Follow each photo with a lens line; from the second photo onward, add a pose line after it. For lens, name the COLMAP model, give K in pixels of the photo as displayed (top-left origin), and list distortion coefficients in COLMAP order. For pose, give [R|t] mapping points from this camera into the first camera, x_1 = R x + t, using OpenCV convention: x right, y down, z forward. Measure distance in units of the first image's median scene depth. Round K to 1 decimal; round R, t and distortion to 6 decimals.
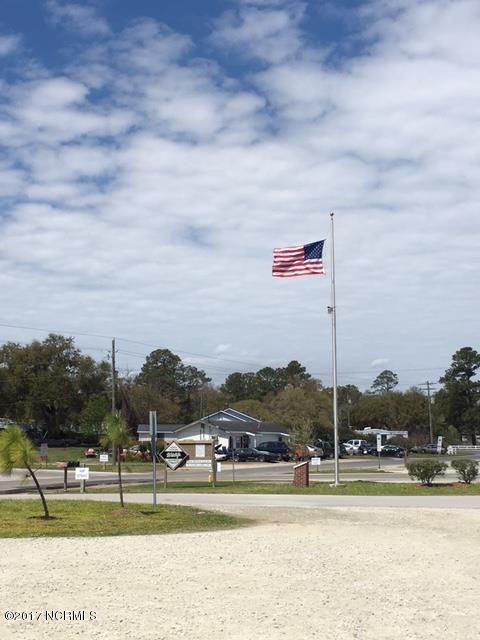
lens RADIAL K [[943.5, 0, 240.0], [0, 943.5, 320.0], [0, 0, 1]] dist [0.009466, 0.036267]
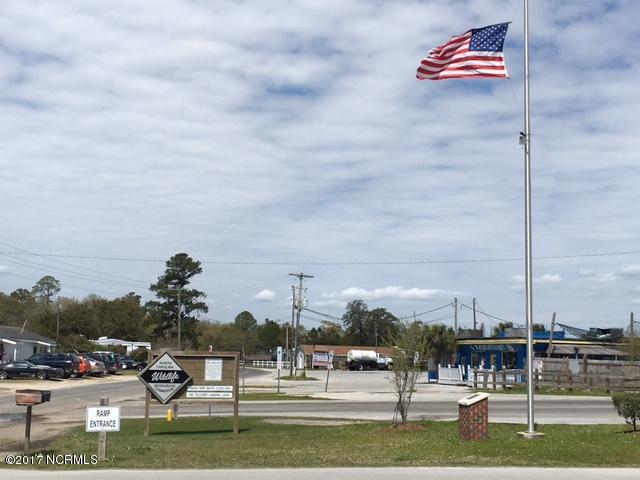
lens RADIAL K [[943.5, 0, 320.2], [0, 943.5, 274.2], [0, 0, 1]] dist [0.009466, 0.036267]
pose [[0.884185, 0.058042, 0.463517, -0.066272], [-0.078242, 0.996634, 0.024452, 0.016074], [-0.460538, -0.057887, 0.885751, 0.121529]]
